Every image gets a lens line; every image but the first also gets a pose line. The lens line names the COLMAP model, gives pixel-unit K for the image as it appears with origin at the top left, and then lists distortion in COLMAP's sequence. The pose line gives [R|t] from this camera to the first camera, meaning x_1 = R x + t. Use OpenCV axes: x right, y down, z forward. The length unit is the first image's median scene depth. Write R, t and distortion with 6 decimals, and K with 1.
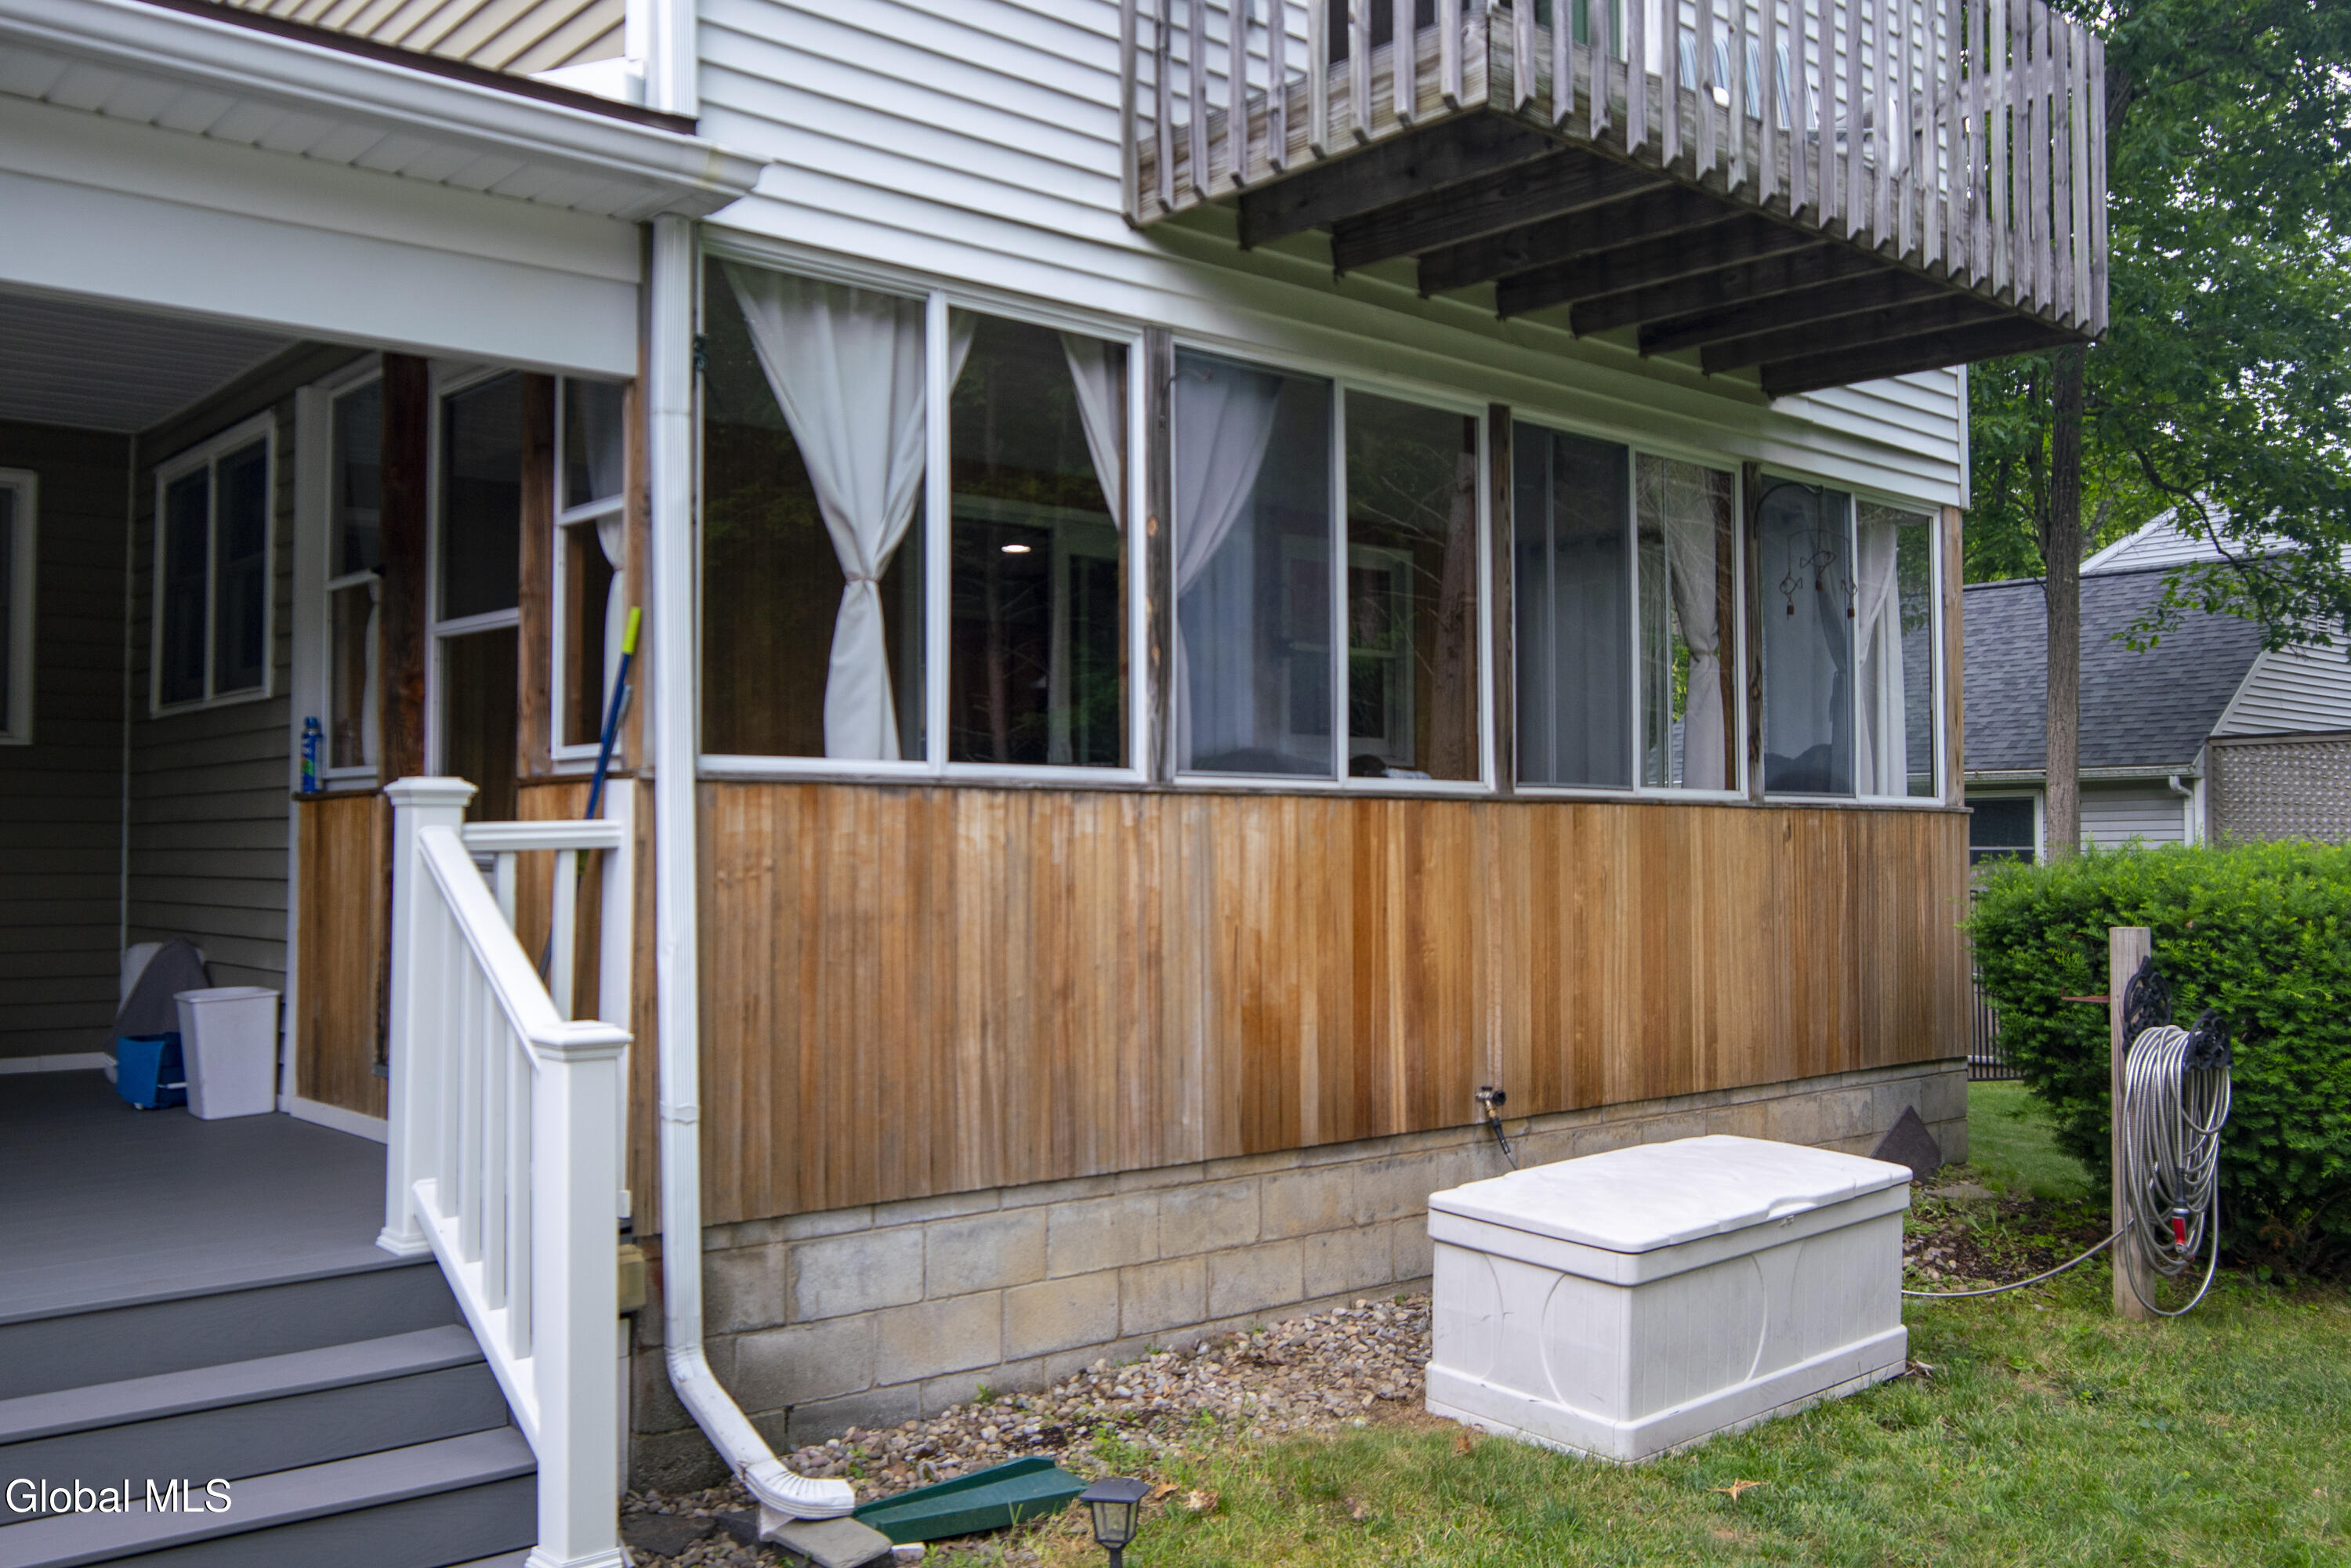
lens RADIAL K [[2026.2, 0, 1160.5], [0, 2026.2, 775.1], [0, 0, 1]] dist [-0.030394, 0.013284]
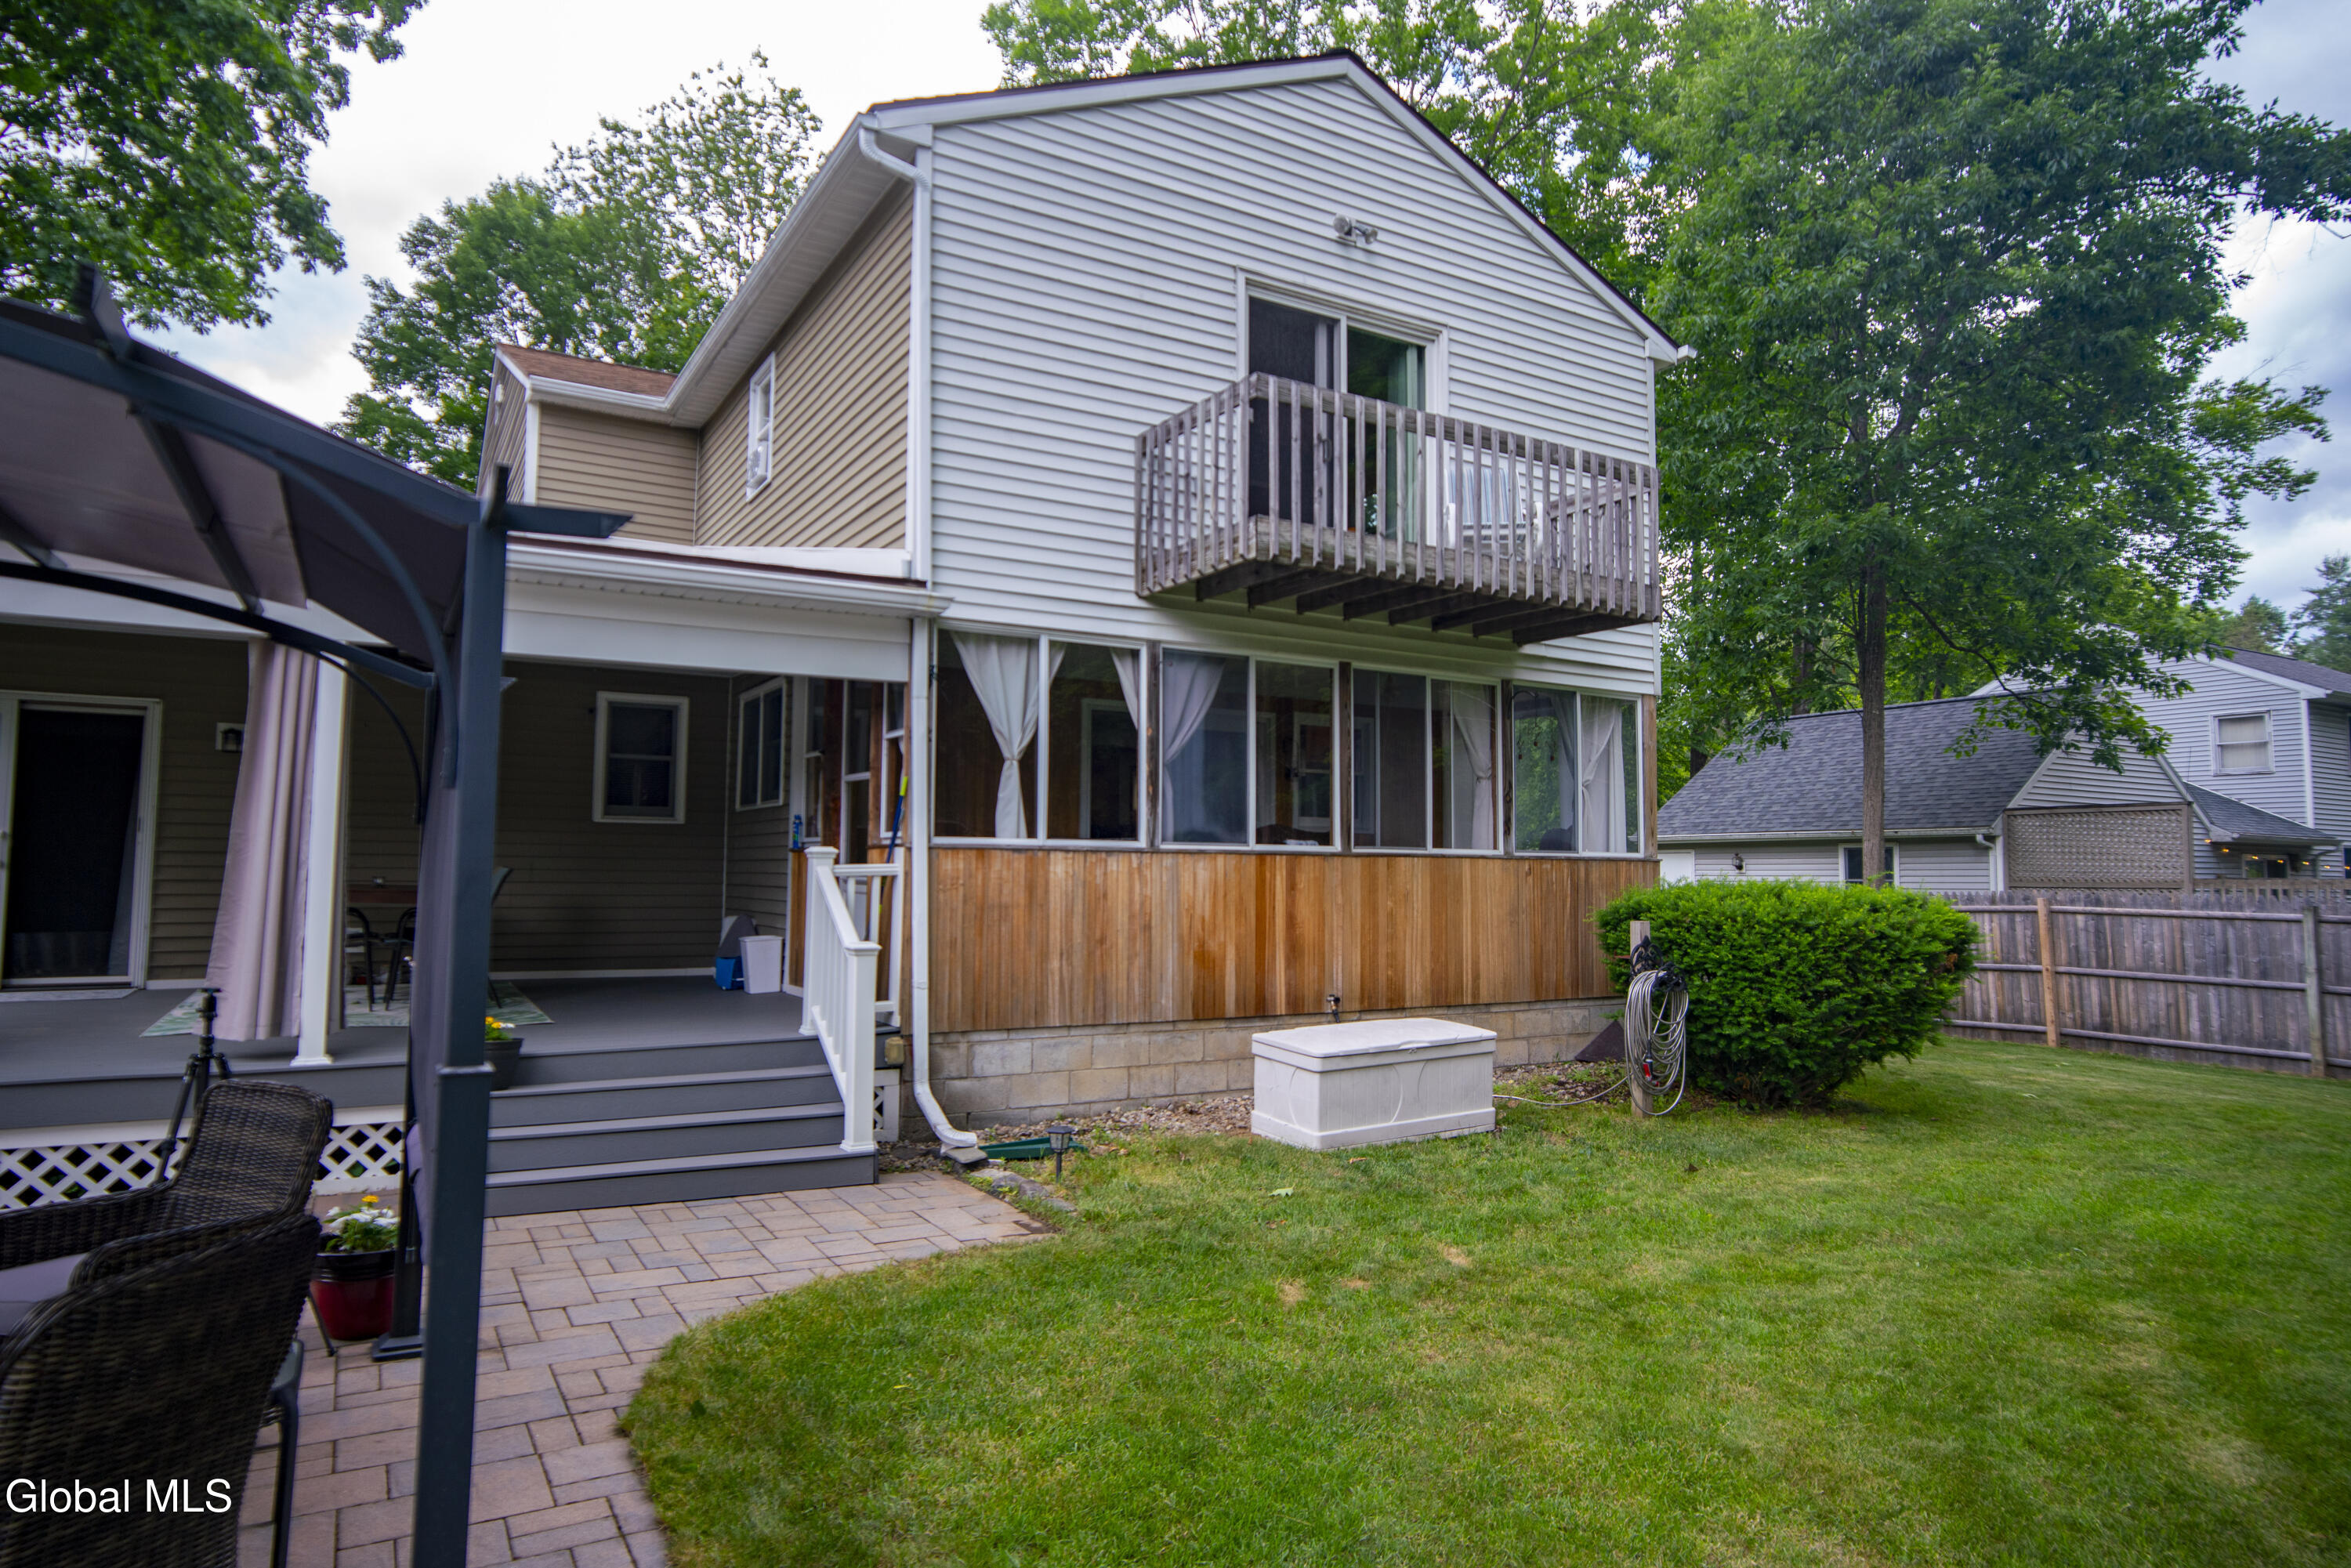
lens RADIAL K [[1326.6, 0, 1161.1], [0, 1326.6, 784.5], [0, 0, 1]] dist [-0.023217, 0.000723]
pose [[0.984105, -0.002600, -0.177568, 0.265638], [-0.002876, 0.999528, -0.030575, -0.020682], [0.177564, 0.030600, 0.983633, -0.420098]]
